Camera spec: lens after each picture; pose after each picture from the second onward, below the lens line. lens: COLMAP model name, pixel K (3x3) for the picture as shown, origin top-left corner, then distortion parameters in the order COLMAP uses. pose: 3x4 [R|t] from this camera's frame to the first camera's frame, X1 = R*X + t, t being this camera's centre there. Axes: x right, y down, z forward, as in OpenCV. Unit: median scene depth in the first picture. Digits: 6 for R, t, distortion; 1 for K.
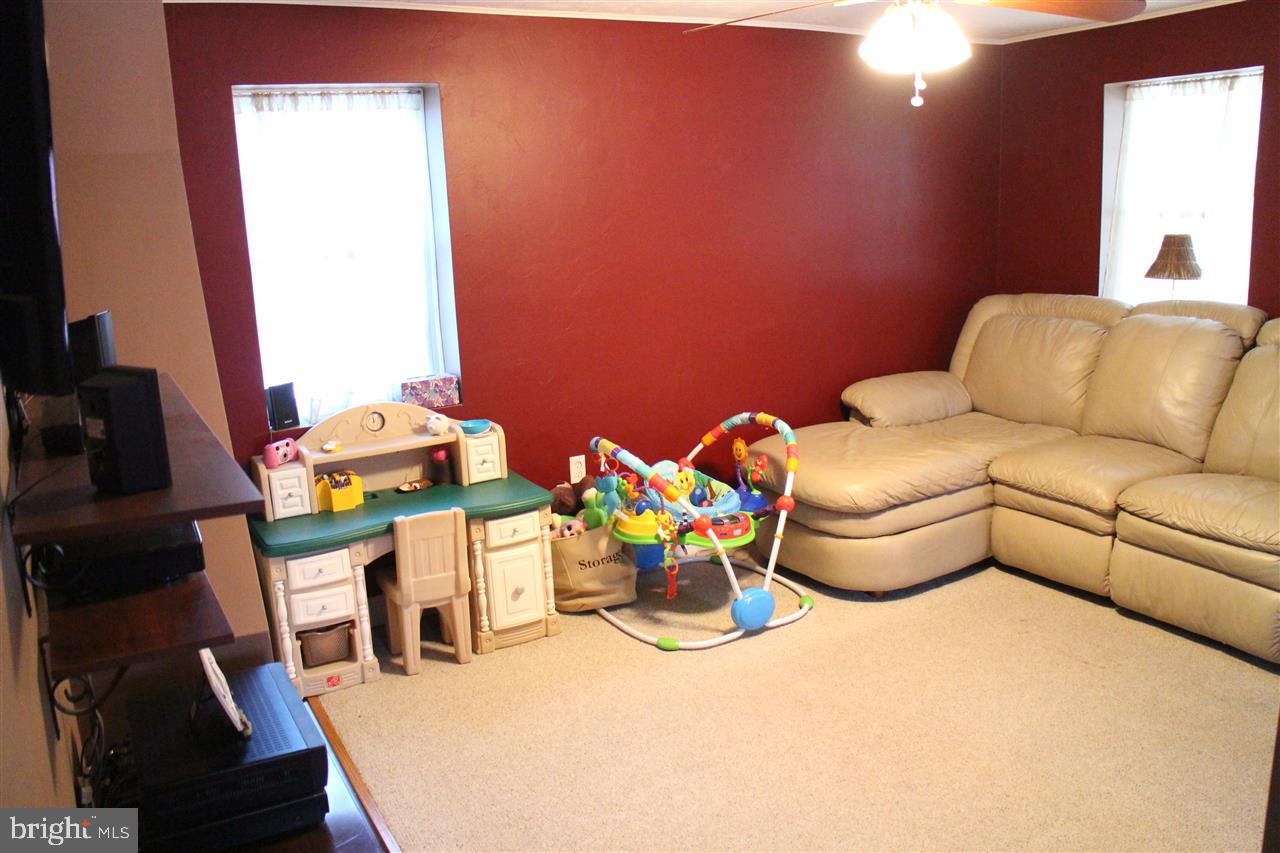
lens RADIAL K [[1053.9, 0, 640.0], [0, 1053.9, 426.5], [0, 0, 1]] dist [-0.164685, 0.146542]
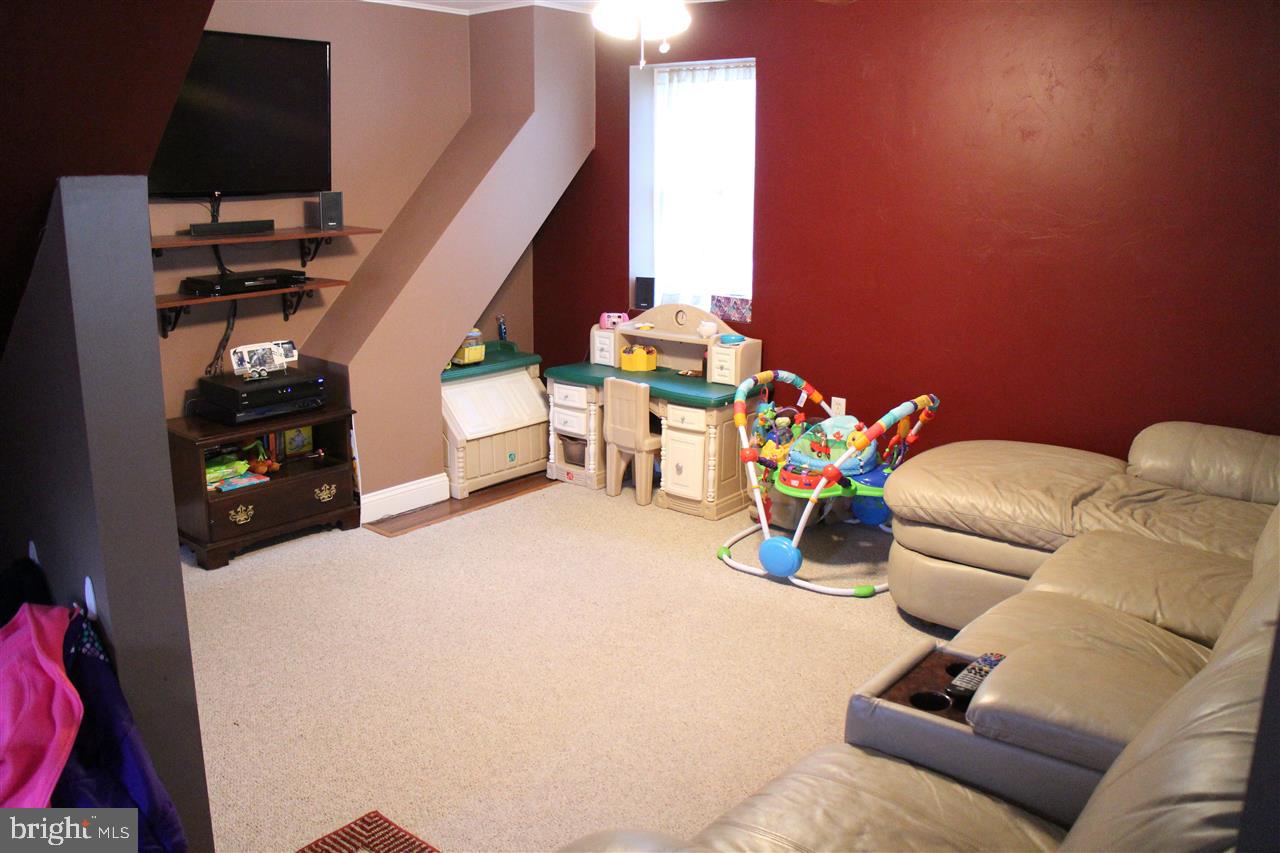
lens RADIAL K [[1053.9, 0, 640.0], [0, 1053.9, 426.5], [0, 0, 1]] dist [-0.164685, 0.146542]
pose [[0.357646, 0.268580, -0.894402, 0.973041], [-0.233253, 0.953085, 0.192930, -0.120268], [0.904258, 0.139621, 0.403514, 0.441990]]
